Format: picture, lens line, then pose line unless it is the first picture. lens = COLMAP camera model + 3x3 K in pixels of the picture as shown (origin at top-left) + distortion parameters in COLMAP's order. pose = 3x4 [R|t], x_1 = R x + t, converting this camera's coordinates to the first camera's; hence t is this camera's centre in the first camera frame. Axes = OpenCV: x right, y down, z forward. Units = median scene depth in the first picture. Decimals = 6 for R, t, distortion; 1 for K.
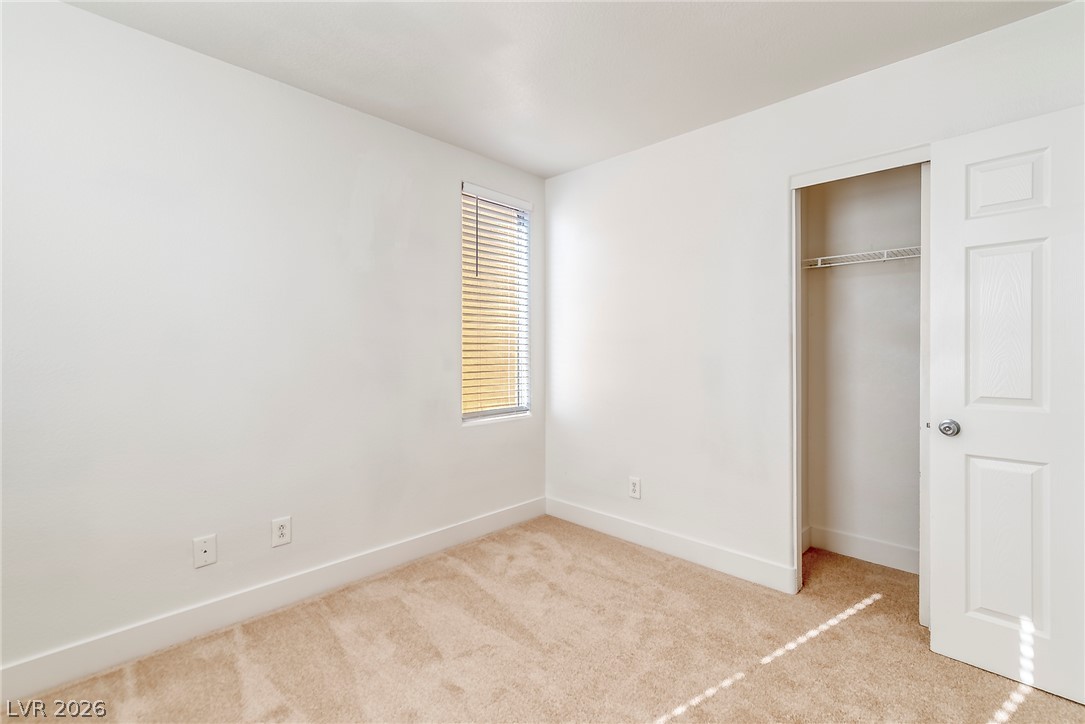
lens RADIAL K [[477.0, 0, 543.7], [0, 477.0, 352.2], [0, 0, 1]] dist [0.002129, 0.000881]
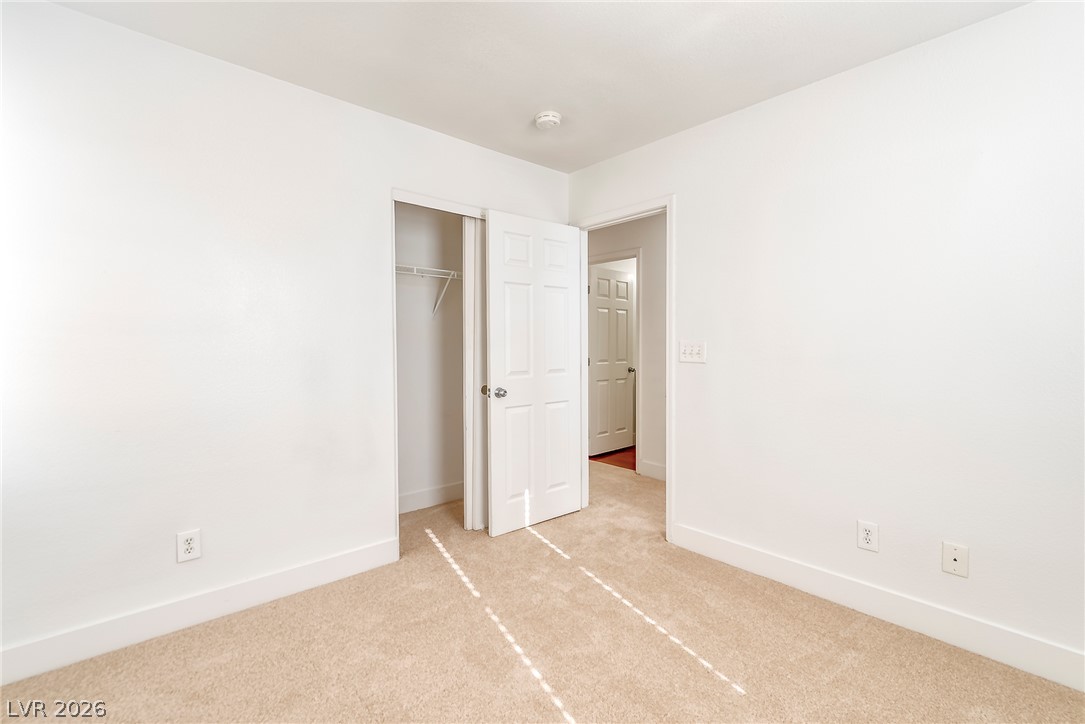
lens RADIAL K [[477.0, 0, 547.3], [0, 477.0, 358.2], [0, 0, 1]] dist [0.002129, 0.000881]
pose [[0.081754, -0.022912, 0.996389, -0.609922], [0.010834, 0.999697, 0.022100, 0.007392], [-0.996594, 0.008988, 0.081977, 0.588294]]
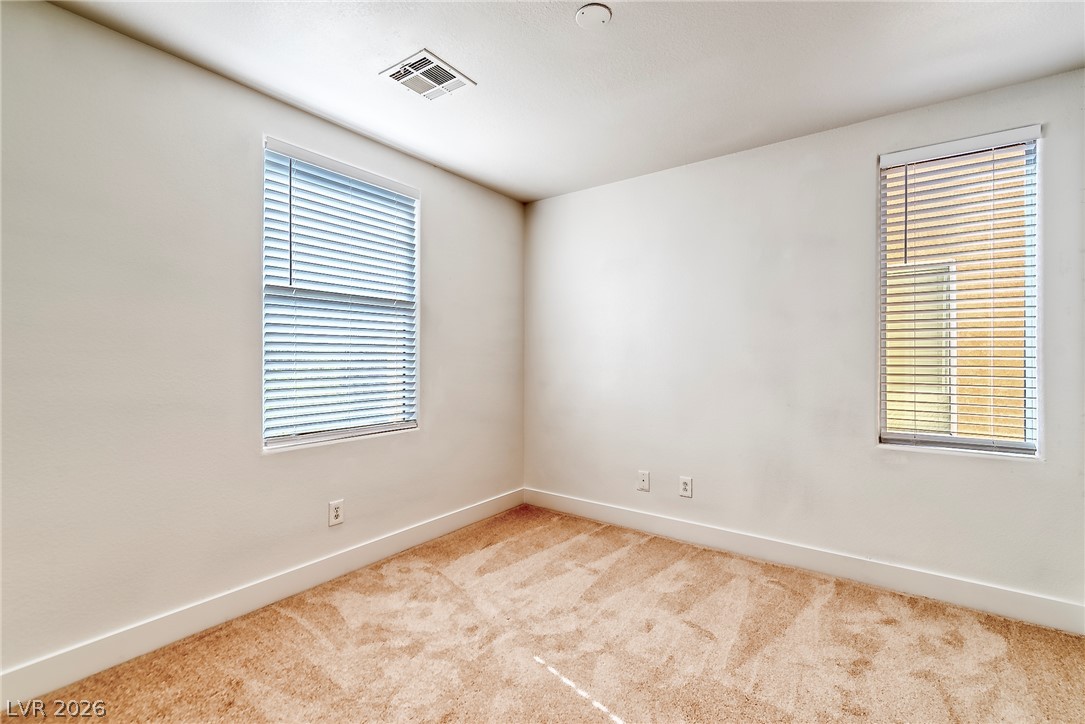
lens RADIAL K [[477.0, 0, 564.9], [0, 477.0, 351.2], [0, 0, 1]] dist [0.002129, 0.000881]
pose [[0.165161, -0.003330, -0.986261, 0.772444], [-0.001937, 0.999991, -0.003701, -0.012017], [0.986265, 0.002522, 0.165154, 0.434315]]
